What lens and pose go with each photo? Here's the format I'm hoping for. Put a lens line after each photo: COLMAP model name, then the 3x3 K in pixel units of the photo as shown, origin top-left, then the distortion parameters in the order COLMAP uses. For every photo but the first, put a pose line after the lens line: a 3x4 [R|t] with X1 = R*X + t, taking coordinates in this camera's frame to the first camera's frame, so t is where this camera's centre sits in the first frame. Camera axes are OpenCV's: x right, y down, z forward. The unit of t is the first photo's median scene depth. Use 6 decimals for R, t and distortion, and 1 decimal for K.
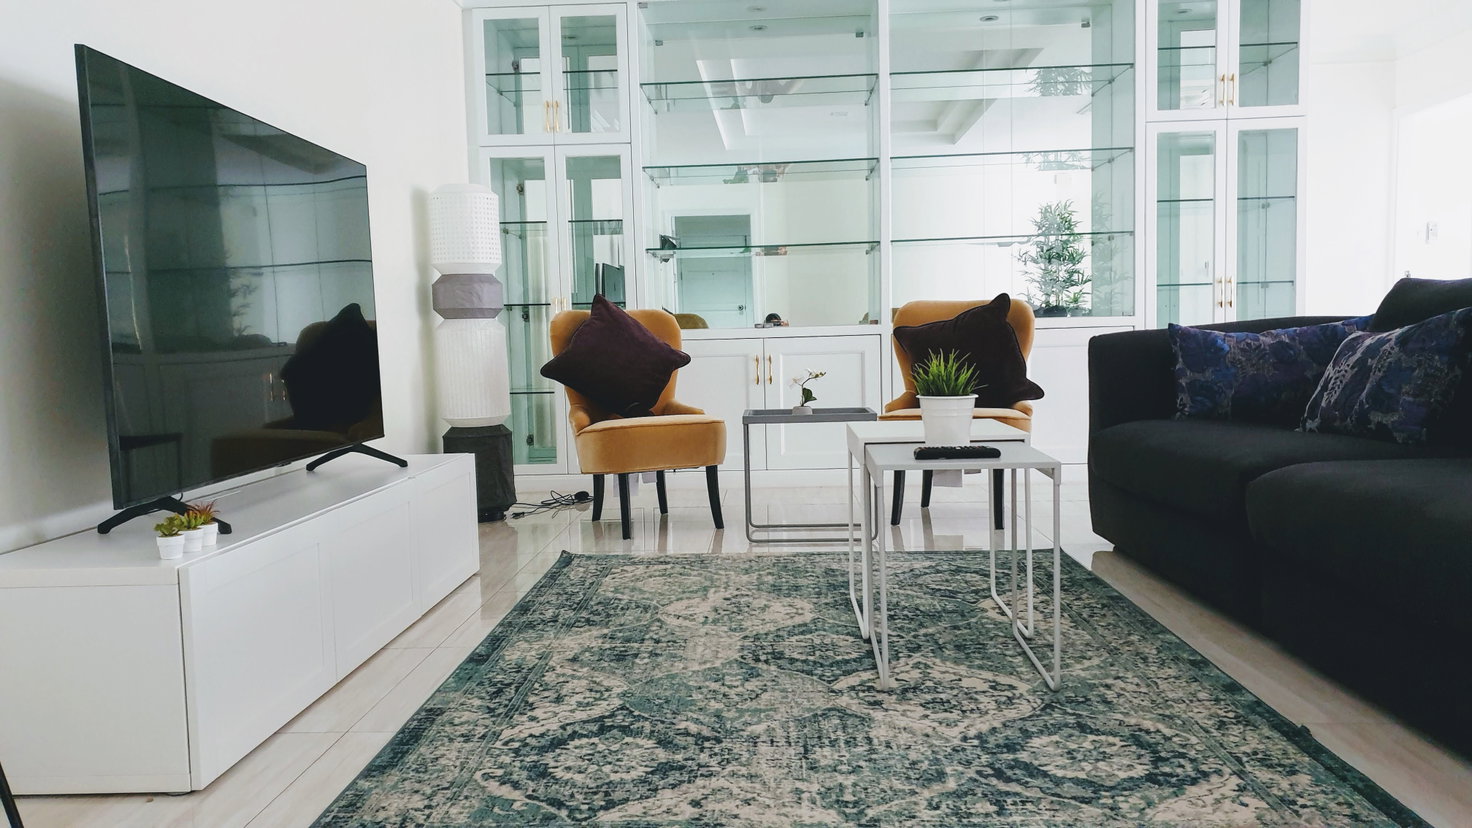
lens RADIAL K [[1135.5, 0, 736.2], [0, 1135.5, 415.4], [0, 0, 1]] dist [0.046122, -0.003784]
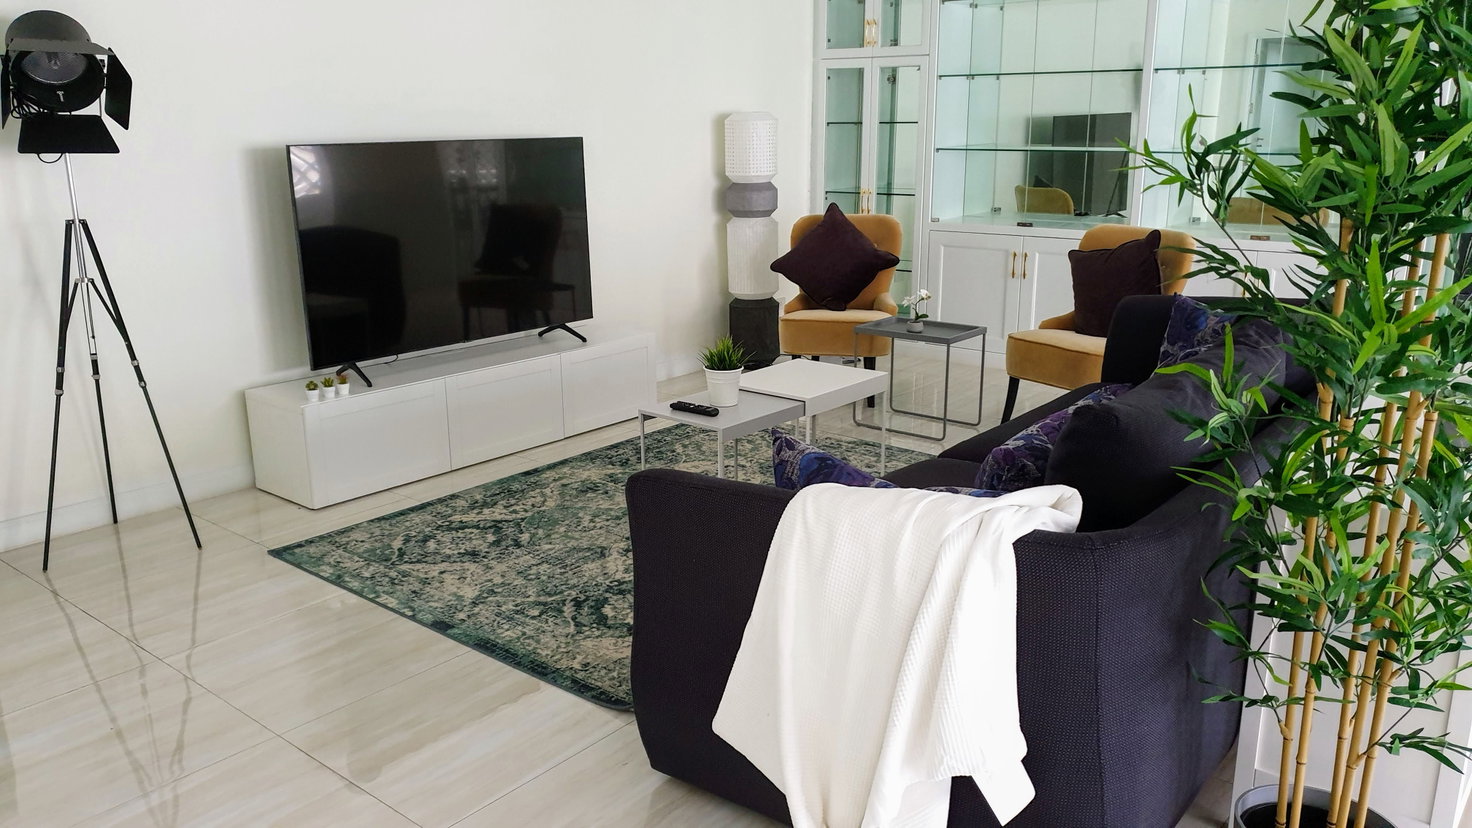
lens RADIAL K [[1135.5, 0, 741.9], [0, 1135.5, 409.9], [0, 0, 1]] dist [0.046122, -0.003784]
pose [[0.795753, 0.172639, -0.580494, 1.181835], [-0.054892, 0.975124, 0.214755, -0.309061], [0.603129, -0.139028, 0.785434, -0.158492]]
